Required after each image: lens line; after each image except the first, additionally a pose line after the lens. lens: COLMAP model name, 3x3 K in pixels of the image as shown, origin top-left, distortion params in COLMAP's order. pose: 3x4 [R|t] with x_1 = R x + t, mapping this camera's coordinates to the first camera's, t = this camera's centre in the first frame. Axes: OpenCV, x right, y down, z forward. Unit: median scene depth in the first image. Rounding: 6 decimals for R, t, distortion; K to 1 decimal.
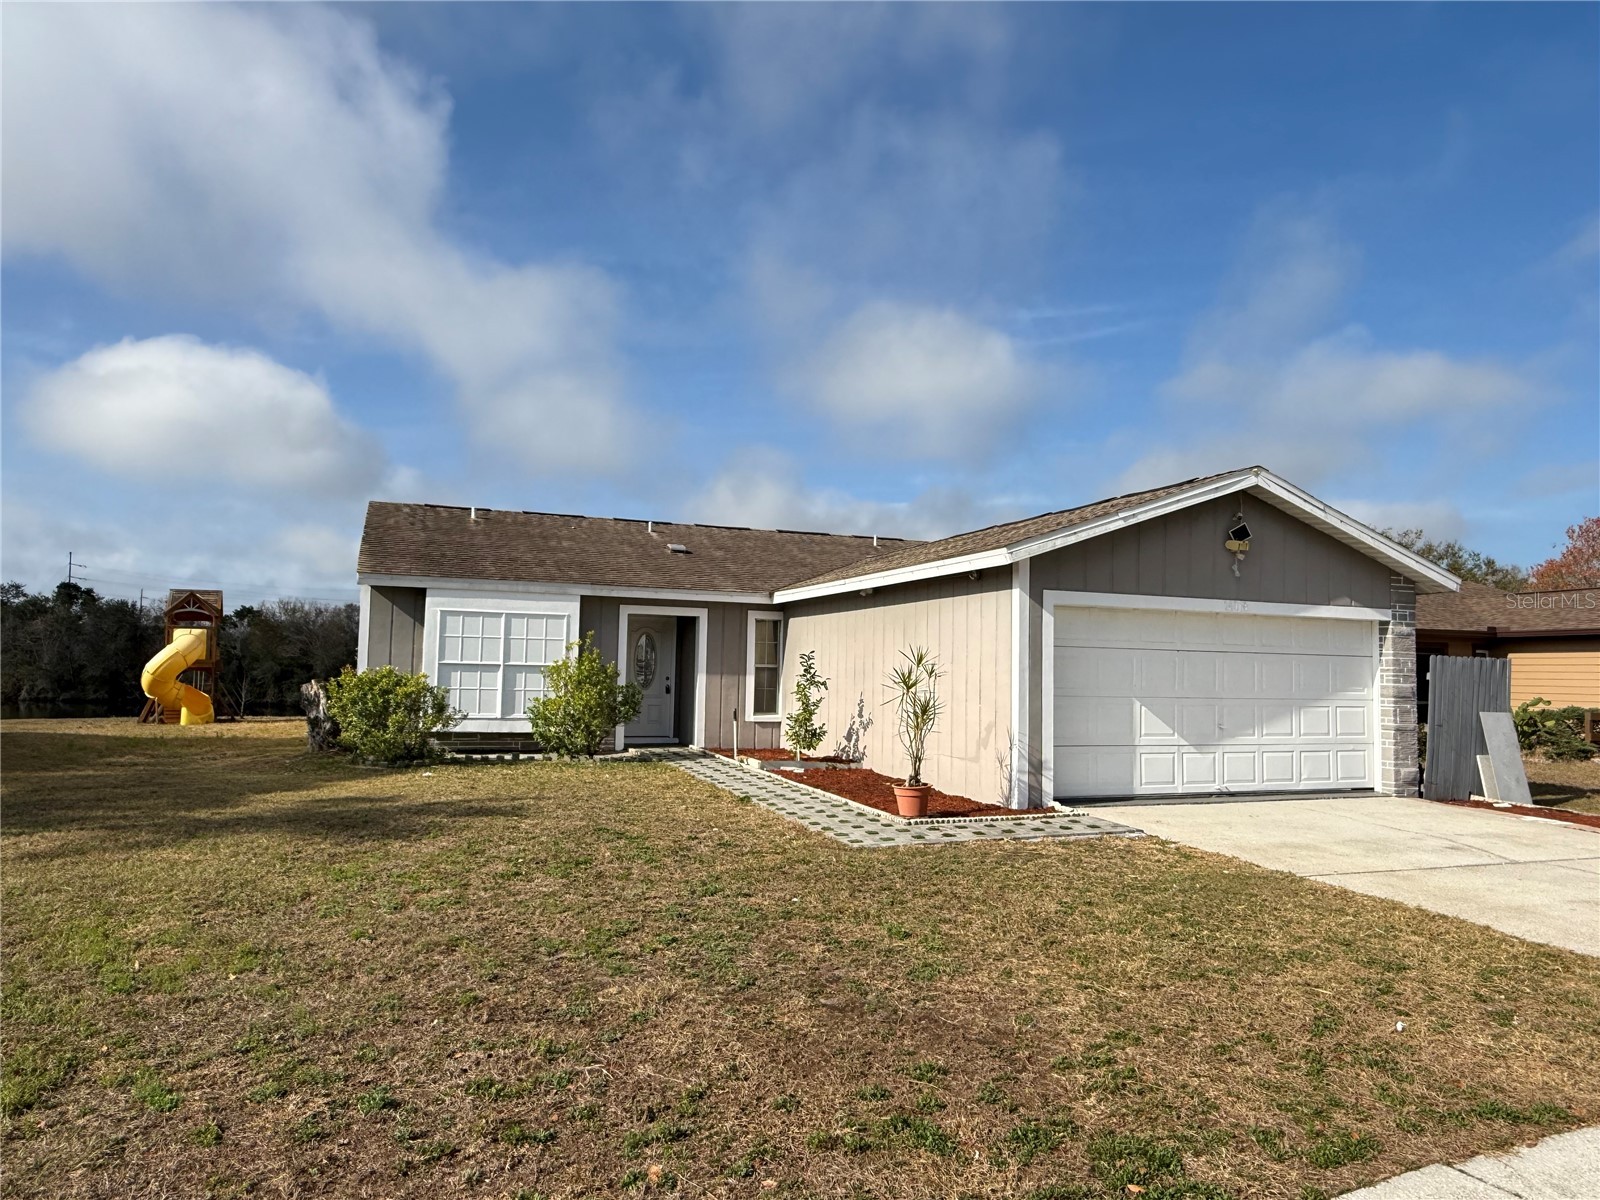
lens RADIAL K [[1052.4, 0, 800.0], [0, 1052.4, 600.0], [0, 0, 1]] dist [0.009071, -0.000023]
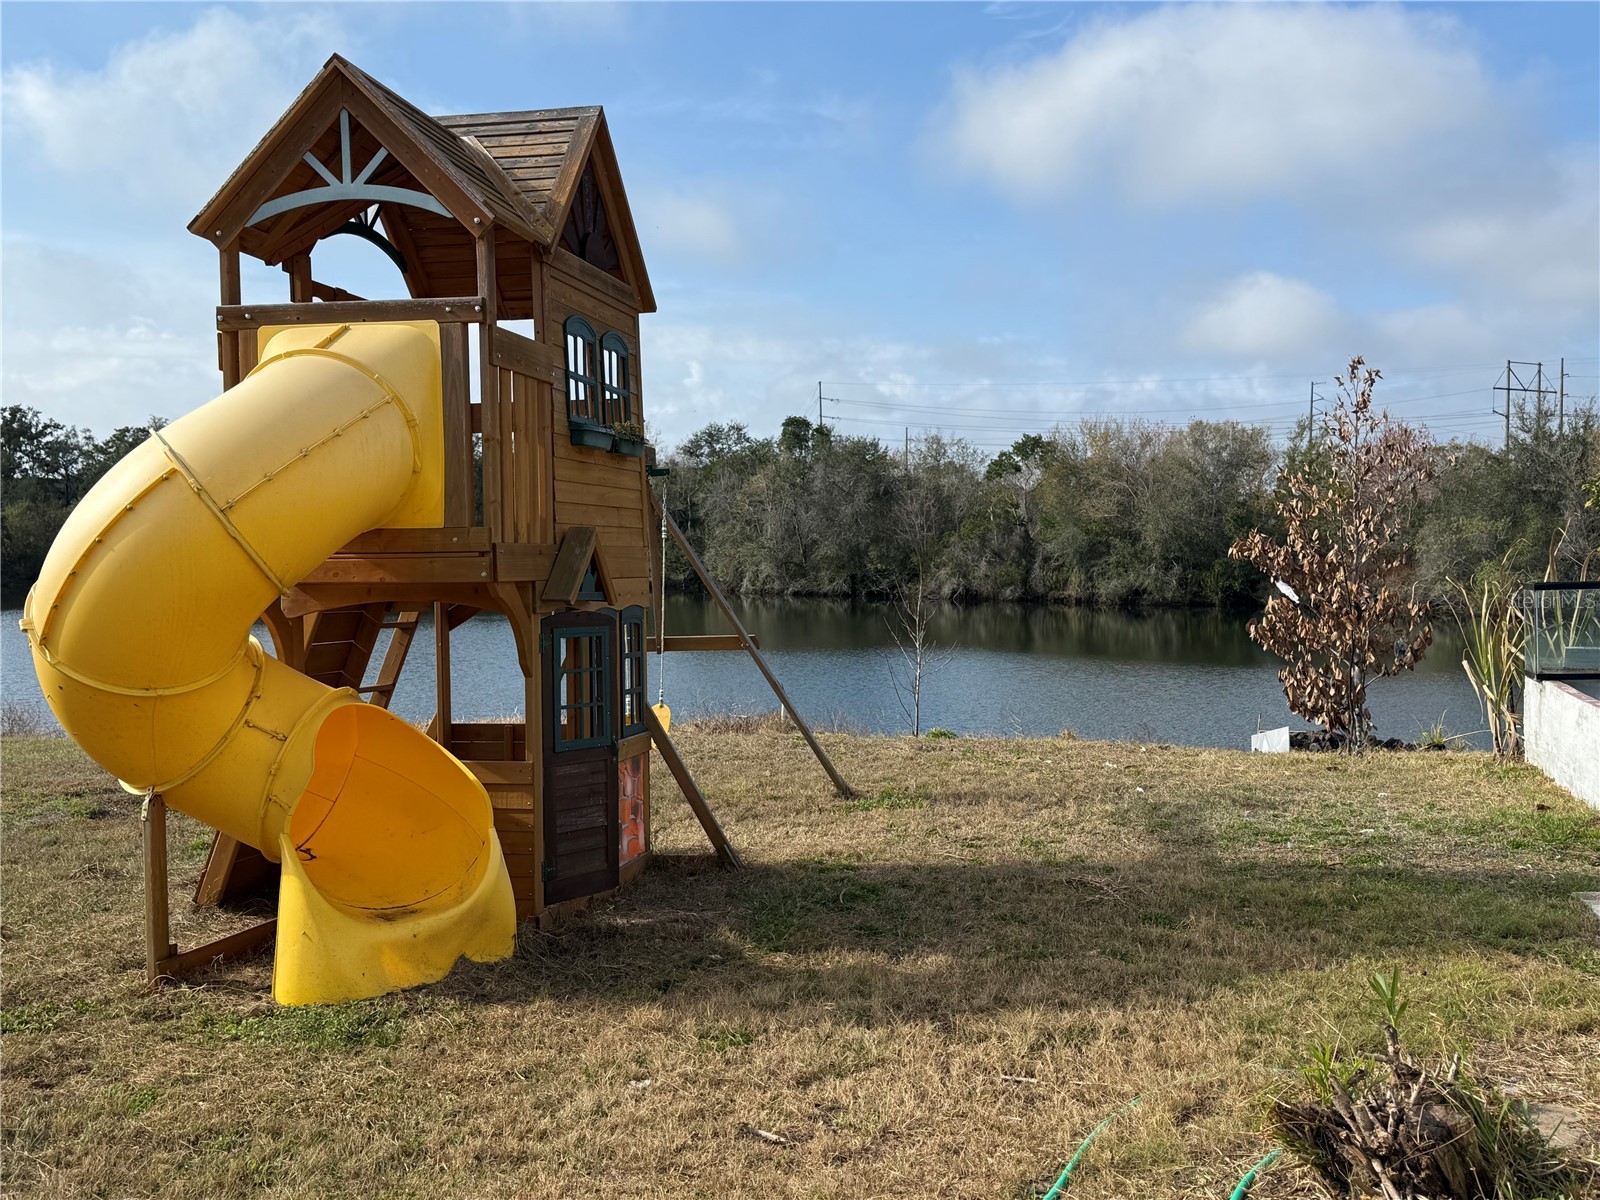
lens RADIAL K [[1646.2, 0, 800.0], [0, 1646.2, 600.0], [0, 0, 1]] dist [0.207691, 0.001453]
pose [[0.804855, 0.001275, -0.593470, -0.666172], [0.061881, 0.994366, 0.086058, 0.085777], [0.590236, -0.105989, 0.800242, 1.461891]]
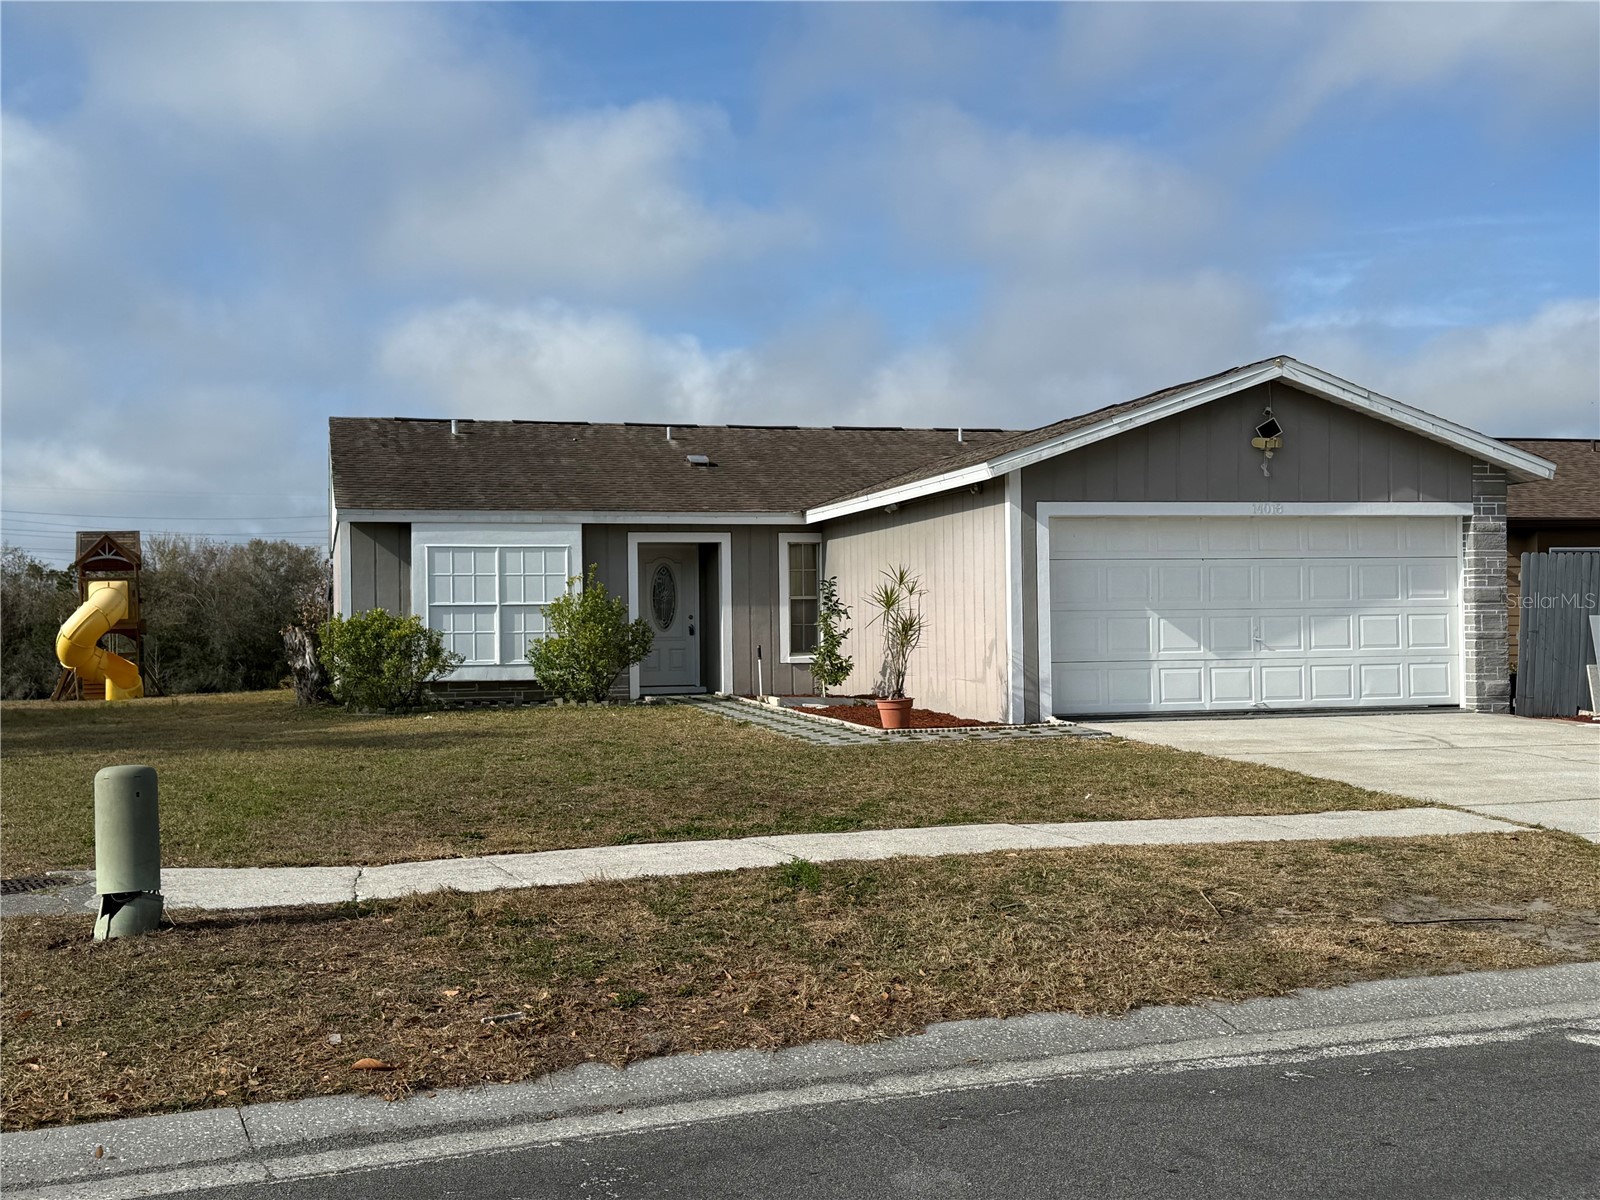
lens RADIAL K [[1775.1, 0, 800.0], [0, 1775.1, 600.0], [0, 0, 1]] dist [0.161877, -0.012683]
pose [[0.993682, -0.036314, -0.106193, 0.138780], [0.041785, 0.997887, 0.049759, -0.007681], [0.104161, -0.053882, 0.993100, -0.498842]]
